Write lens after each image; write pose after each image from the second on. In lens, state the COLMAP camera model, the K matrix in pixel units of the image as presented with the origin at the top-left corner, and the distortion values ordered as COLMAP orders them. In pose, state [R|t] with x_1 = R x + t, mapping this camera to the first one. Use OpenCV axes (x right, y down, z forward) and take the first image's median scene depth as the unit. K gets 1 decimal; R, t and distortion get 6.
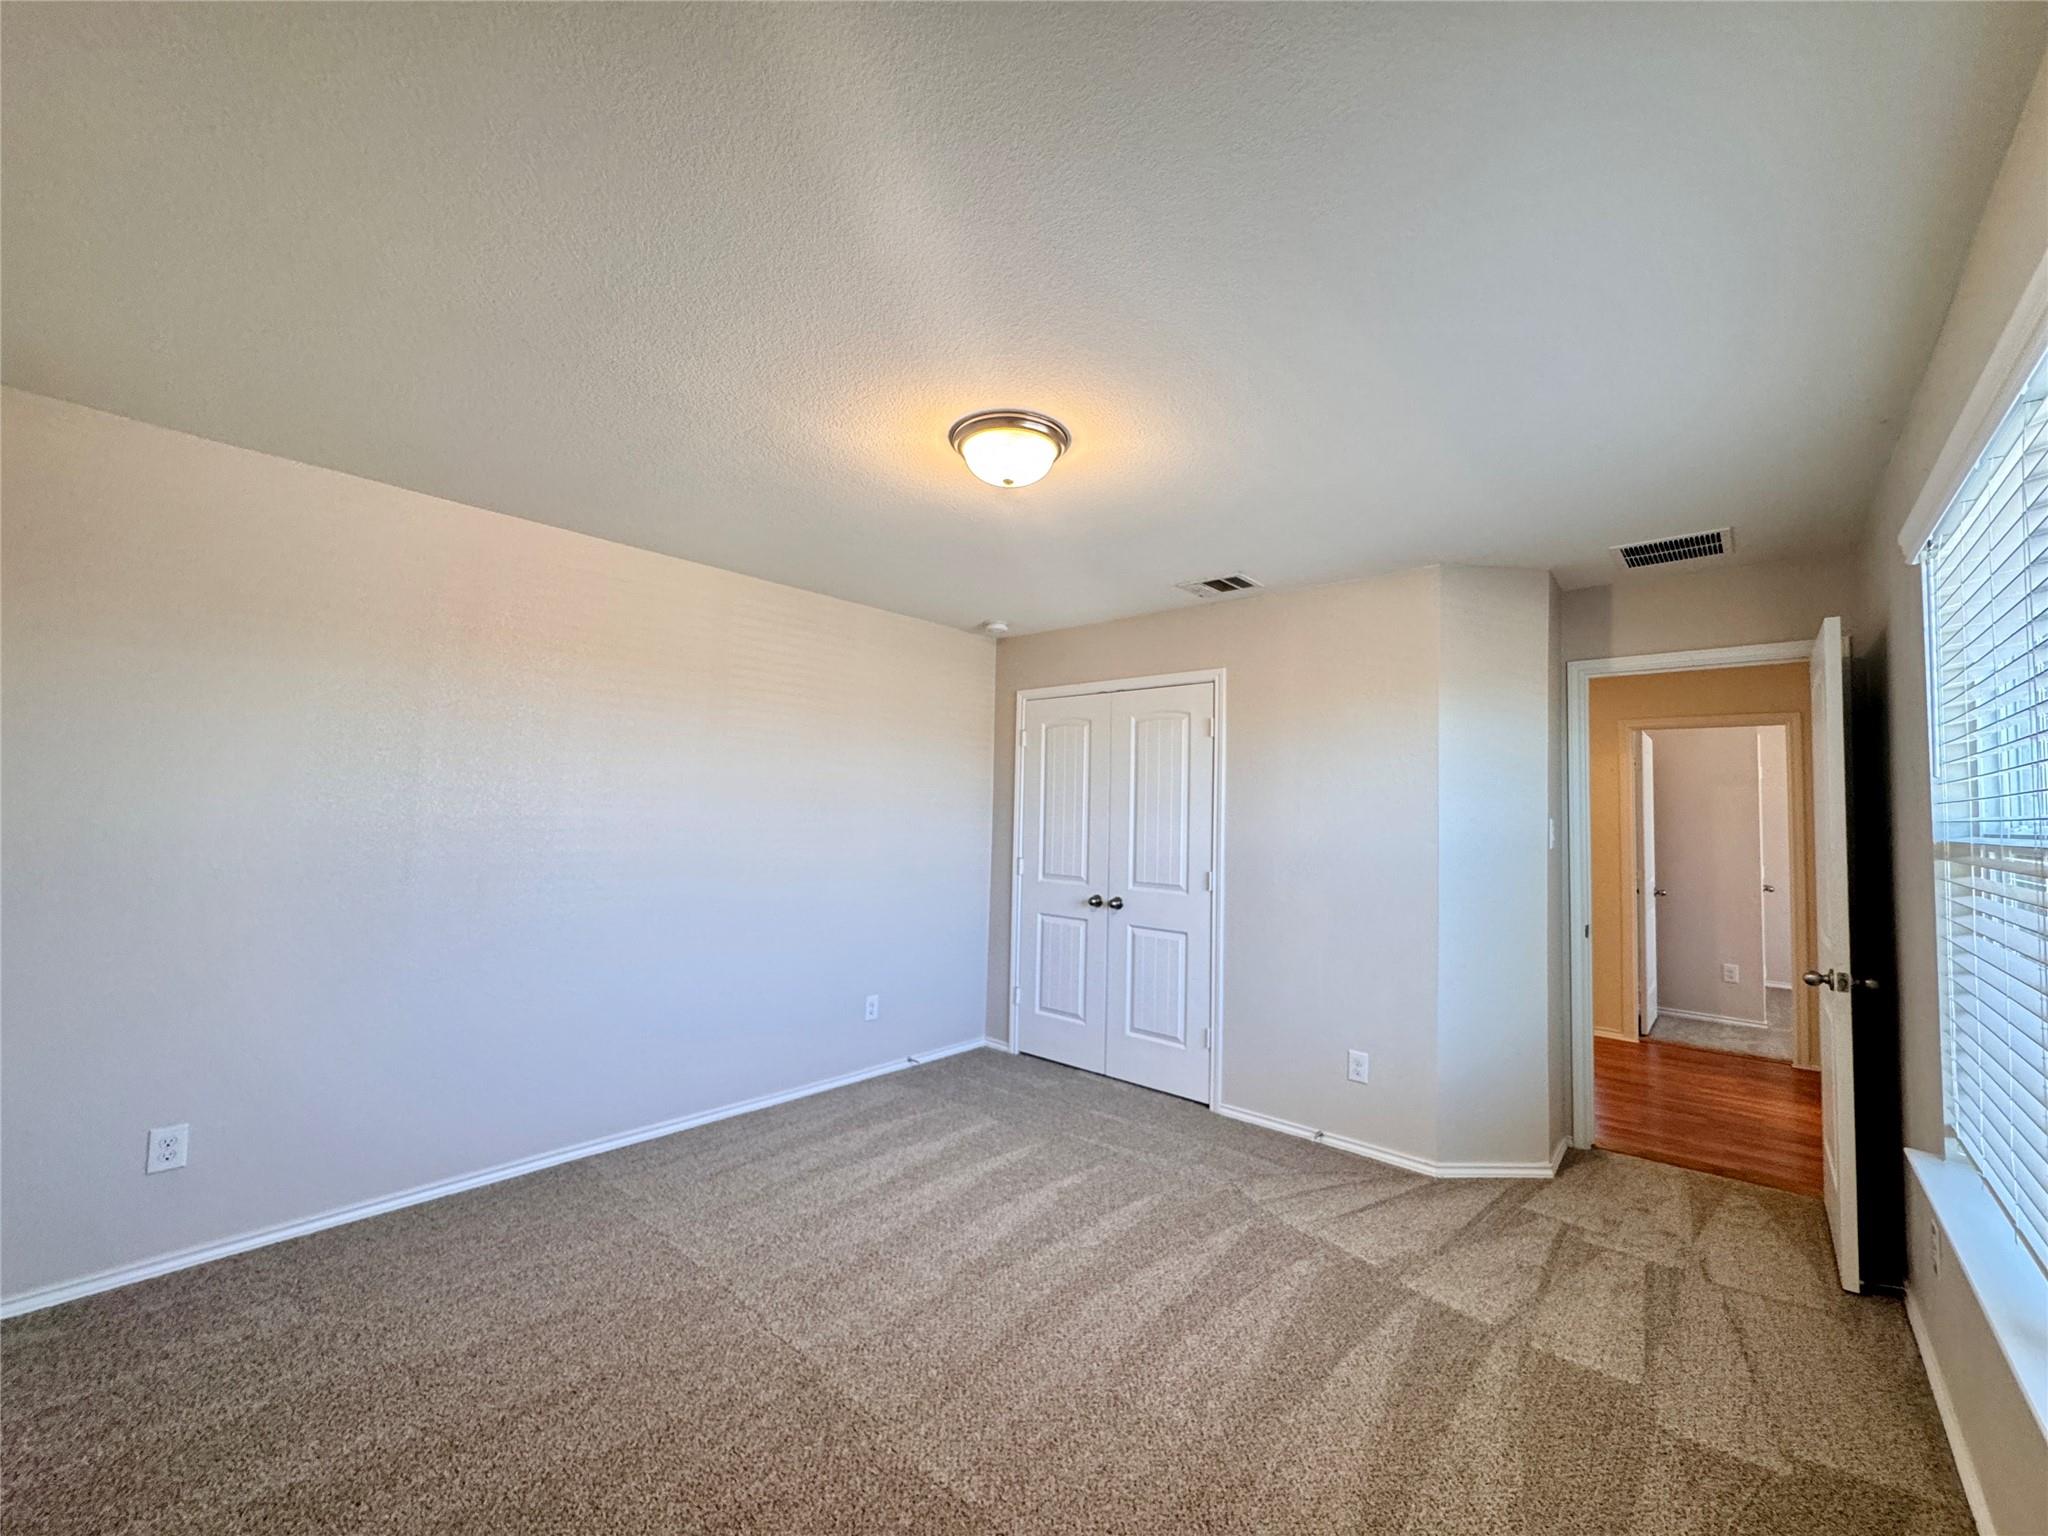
lens RADIAL K [[817.5, 0, 1024.0], [0, 817.5, 768.0], [0, 0, 1]] dist [-0.002188, 0.000369]
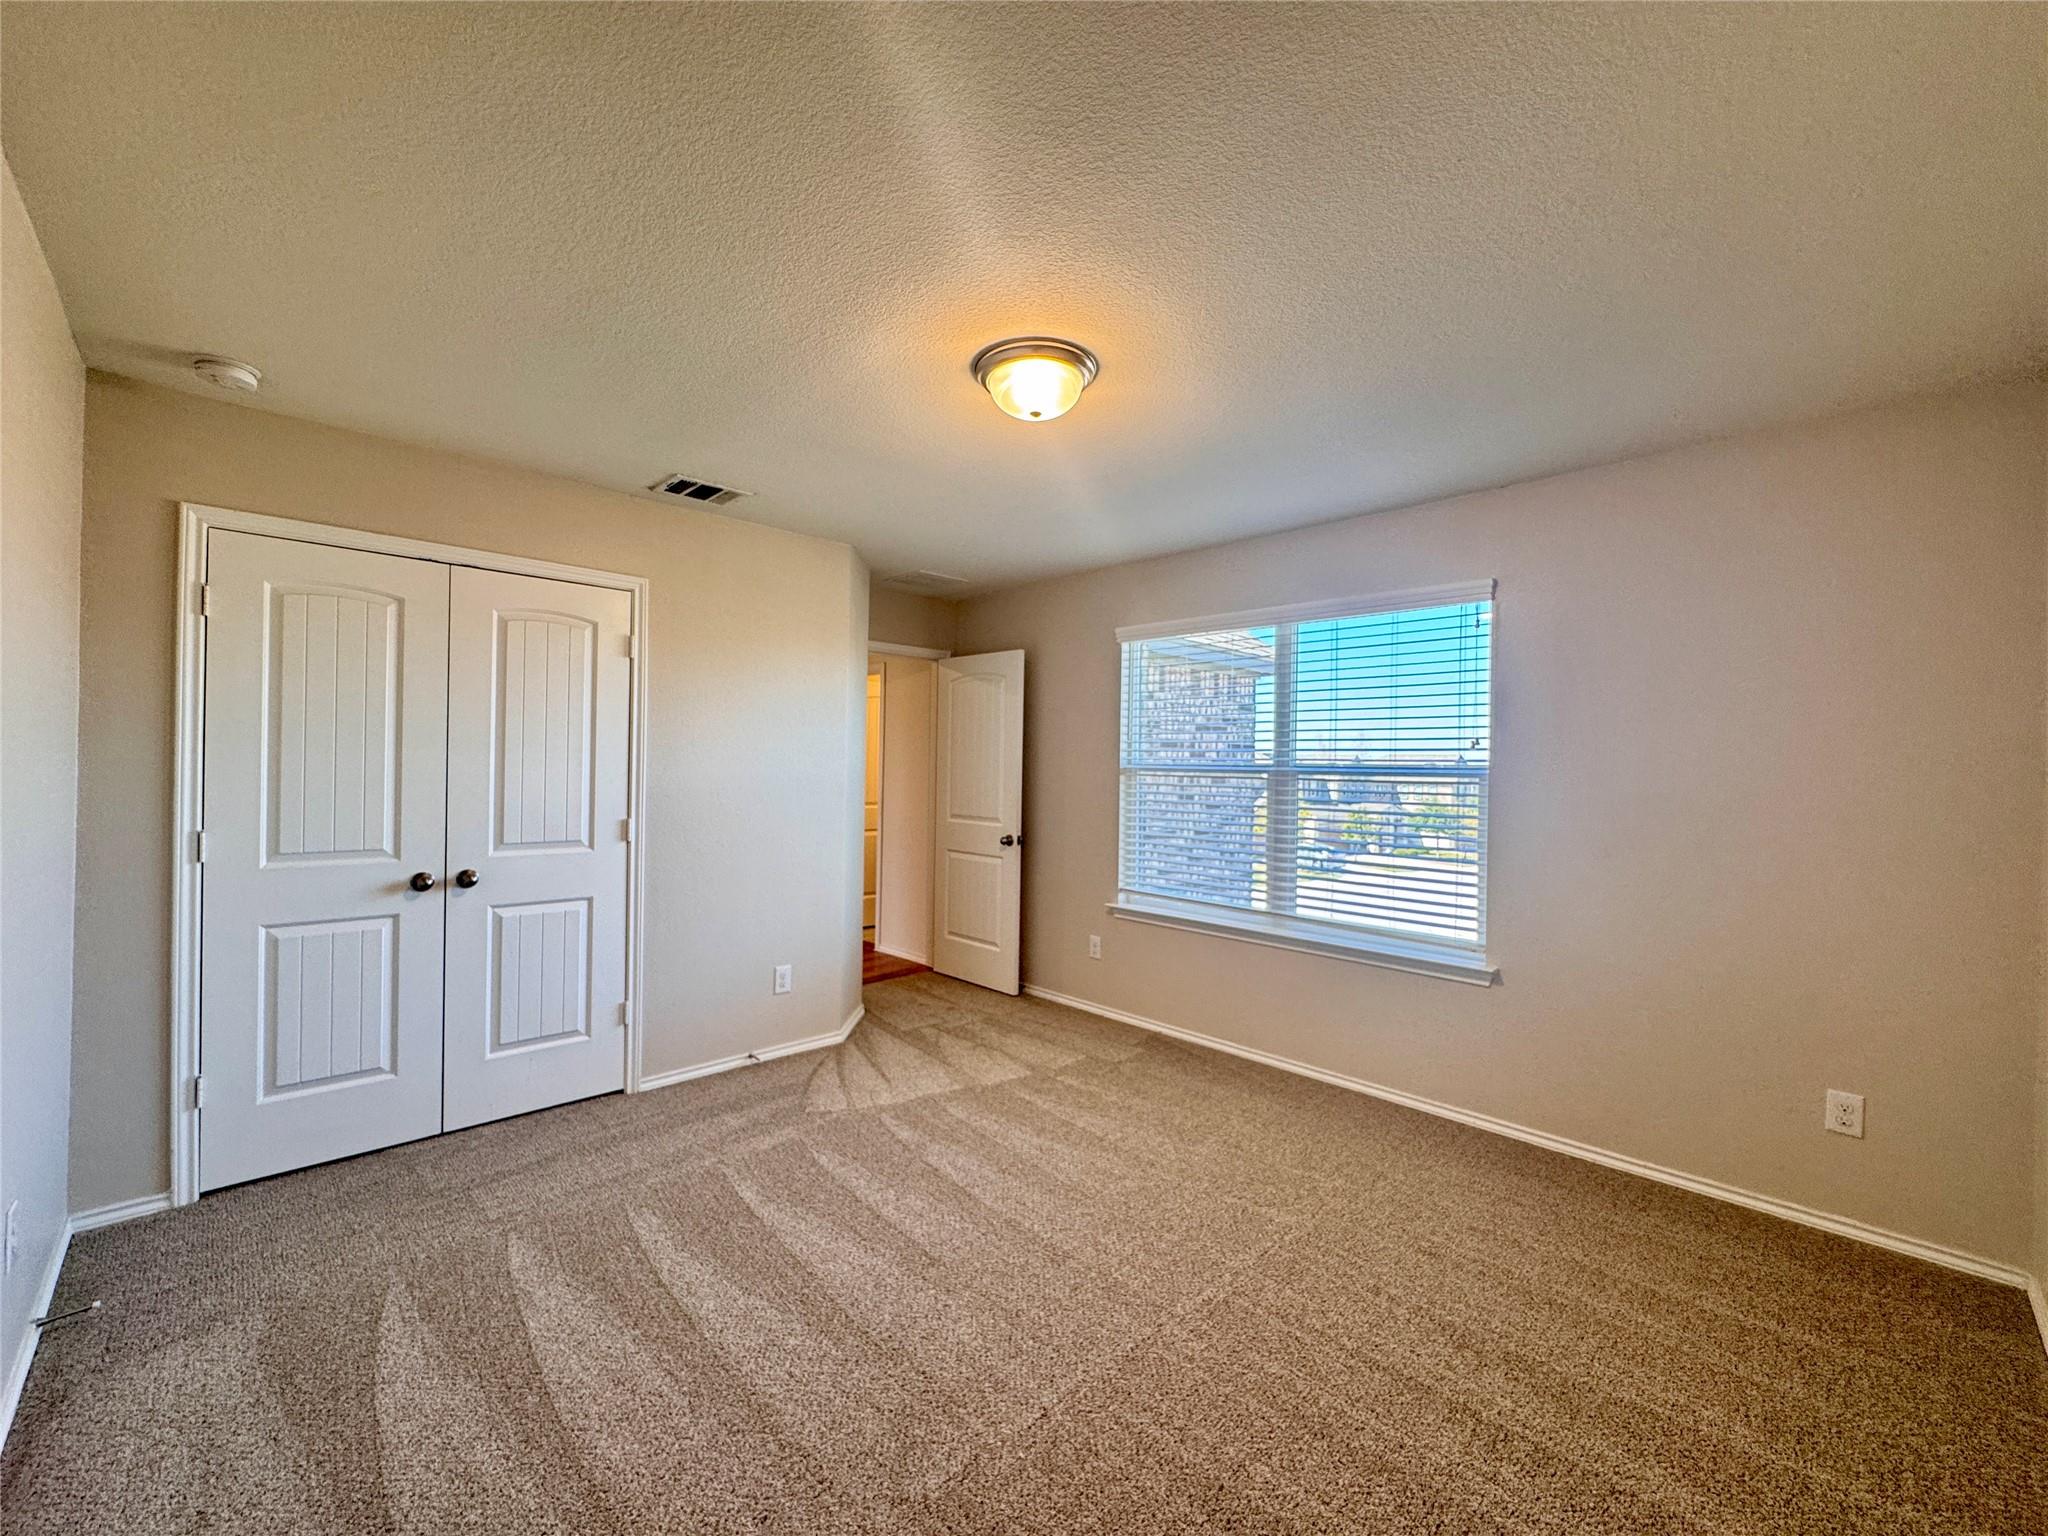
lens RADIAL K [[817.5, 0, 1024.0], [0, 817.5, 768.0], [0, 0, 1]] dist [-0.002188, 0.000369]
pose [[0.075762, -0.022381, 0.996875, -0.596061], [-0.069877, 0.997171, 0.027698, 0.023920], [-0.994674, -0.071757, 0.073984, 0.552016]]
